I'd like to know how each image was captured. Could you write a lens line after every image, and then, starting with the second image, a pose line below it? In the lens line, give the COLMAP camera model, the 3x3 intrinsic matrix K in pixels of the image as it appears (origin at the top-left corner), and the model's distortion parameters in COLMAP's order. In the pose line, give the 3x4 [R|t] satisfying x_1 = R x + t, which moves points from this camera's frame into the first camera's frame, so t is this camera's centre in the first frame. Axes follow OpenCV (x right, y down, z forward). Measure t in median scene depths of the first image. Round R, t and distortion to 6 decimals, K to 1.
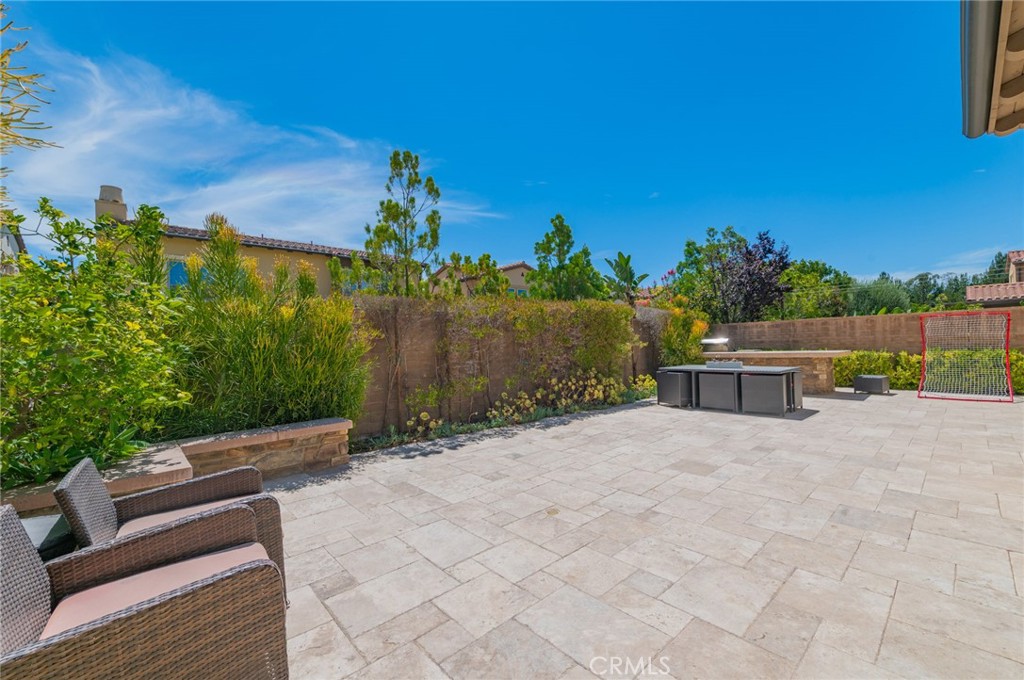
lens RADIAL K [[405.9, 0, 527.5], [0, 405.9, 349.6], [0, 0, 1]] dist [0.022266, 0.000065]
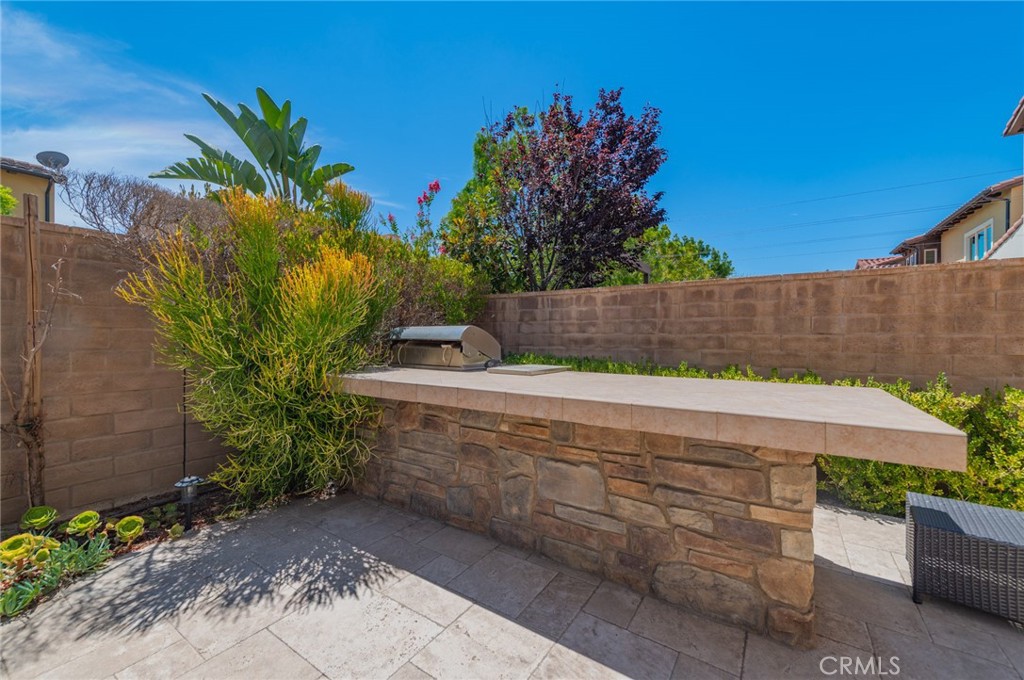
lens RADIAL K [[405.9, 0, 507.4], [0, 405.9, 340.4], [0, 0, 1]] dist [0.022266, 0.000065]
pose [[0.976556, 0.036965, 0.212065, 0.430412], [-0.034771, 0.999296, -0.014065, -0.011794], [-0.212436, 0.006362, 0.977154, 0.663118]]
